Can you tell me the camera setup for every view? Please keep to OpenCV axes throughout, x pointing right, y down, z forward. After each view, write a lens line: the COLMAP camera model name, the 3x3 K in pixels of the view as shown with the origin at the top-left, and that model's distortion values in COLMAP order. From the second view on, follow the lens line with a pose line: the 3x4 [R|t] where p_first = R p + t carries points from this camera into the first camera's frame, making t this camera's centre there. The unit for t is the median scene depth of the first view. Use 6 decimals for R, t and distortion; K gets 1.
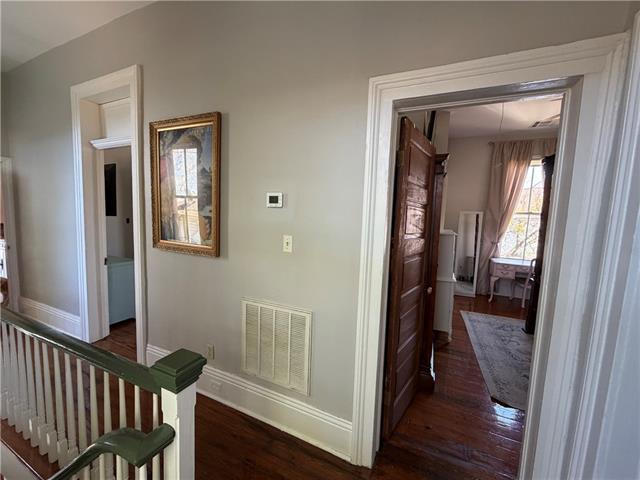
lens RADIAL K [[255.7, 0, 318.7], [0, 255.7, 241.6], [0, 0, 1]] dist [0.000883, -0.000117]
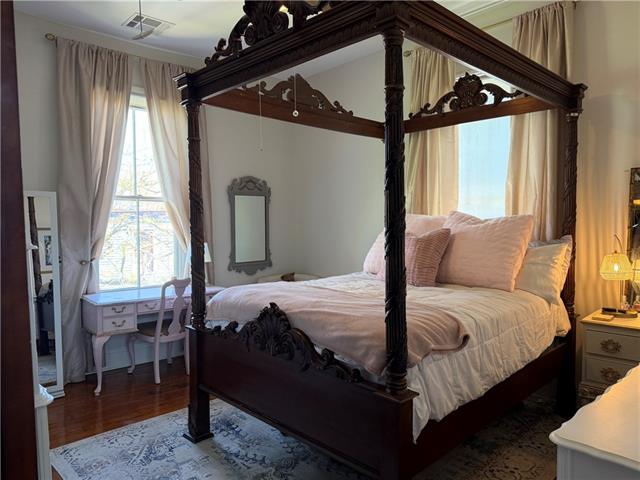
lens RADIAL K [[454.0, 0, 318.9], [0, 454.0, 242.4], [0, 0, 1]] dist [0.042898, -0.044625]
pose [[0.397927, -0.073083, 0.914502, 0.114901], [0.114178, 0.993017, 0.029675, -0.006233], [-0.910284, 0.092607, 0.403492, 0.307261]]
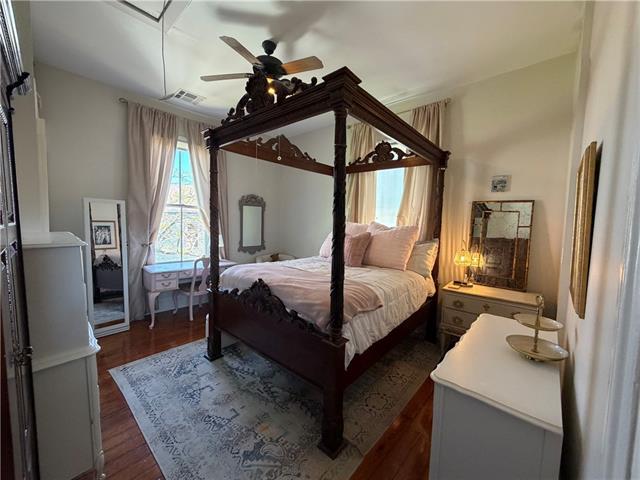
lens RADIAL K [[255.7, 0, 319.2], [0, 255.7, 239.7], [0, 0, 1]] dist [0.000883, -0.000117]
pose [[0.315709, -0.090149, 0.944564, 0.166693], [0.080880, 0.994410, 0.067873, -0.020472], [-0.945403, 0.054968, 0.321235, 0.318388]]
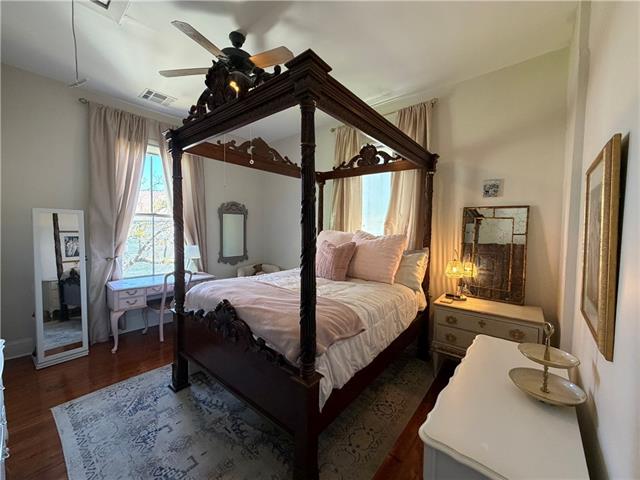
lens RADIAL K [[255.7, 0, 319.1], [0, 255.7, 239.7], [0, 0, 1]] dist [0.000883, -0.000117]
pose [[0.289575, -0.073329, 0.954342, 0.229519], [0.093191, 0.994484, 0.048137, -0.026609], [-0.952608, 0.074997, 0.294811, 0.306676]]
